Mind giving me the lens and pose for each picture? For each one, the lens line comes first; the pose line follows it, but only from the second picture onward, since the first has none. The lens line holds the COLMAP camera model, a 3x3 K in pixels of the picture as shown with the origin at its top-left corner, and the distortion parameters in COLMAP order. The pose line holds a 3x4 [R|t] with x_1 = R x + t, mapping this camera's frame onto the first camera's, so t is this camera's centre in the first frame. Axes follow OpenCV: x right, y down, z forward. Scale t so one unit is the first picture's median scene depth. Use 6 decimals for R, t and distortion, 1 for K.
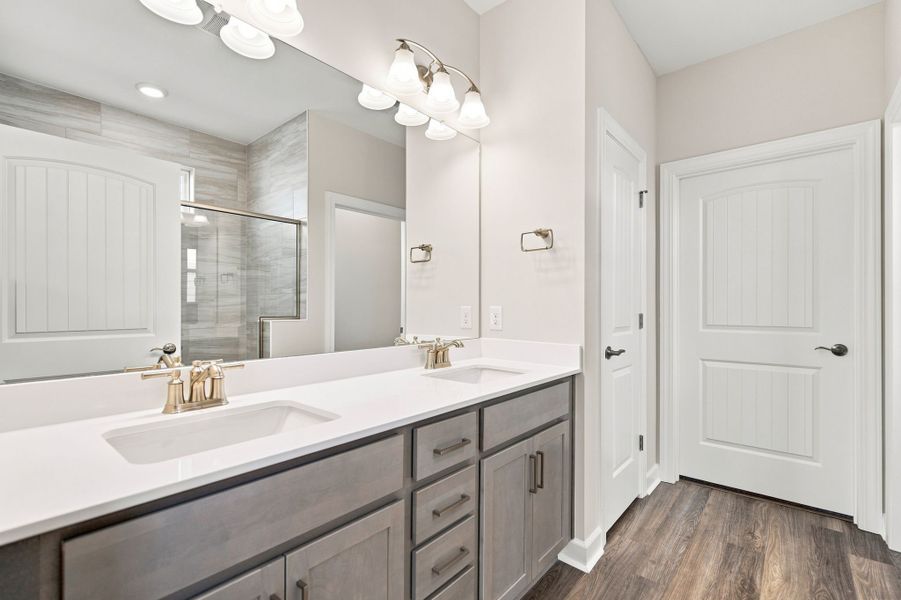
lens RADIAL K [[413.4, 0, 452.6], [0, 413.4, 304.4], [0, 0, 1]] dist [0.003380, 0.000689]
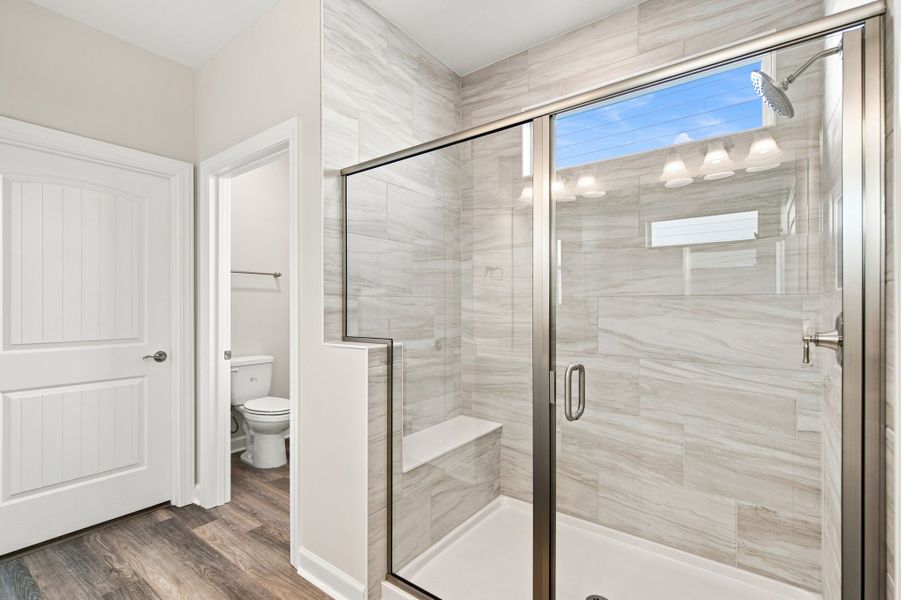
lens RADIAL K [[413.4, 0, 445.8], [0, 413.4, 301.9], [0, 0, 1]] dist [0.003380, 0.000689]
pose [[-0.043712, 0.005277, 0.999030, -0.225178], [-0.007803, 0.999954, -0.005623, -0.038650], [-0.999014, -0.008041, -0.043668, 0.304881]]
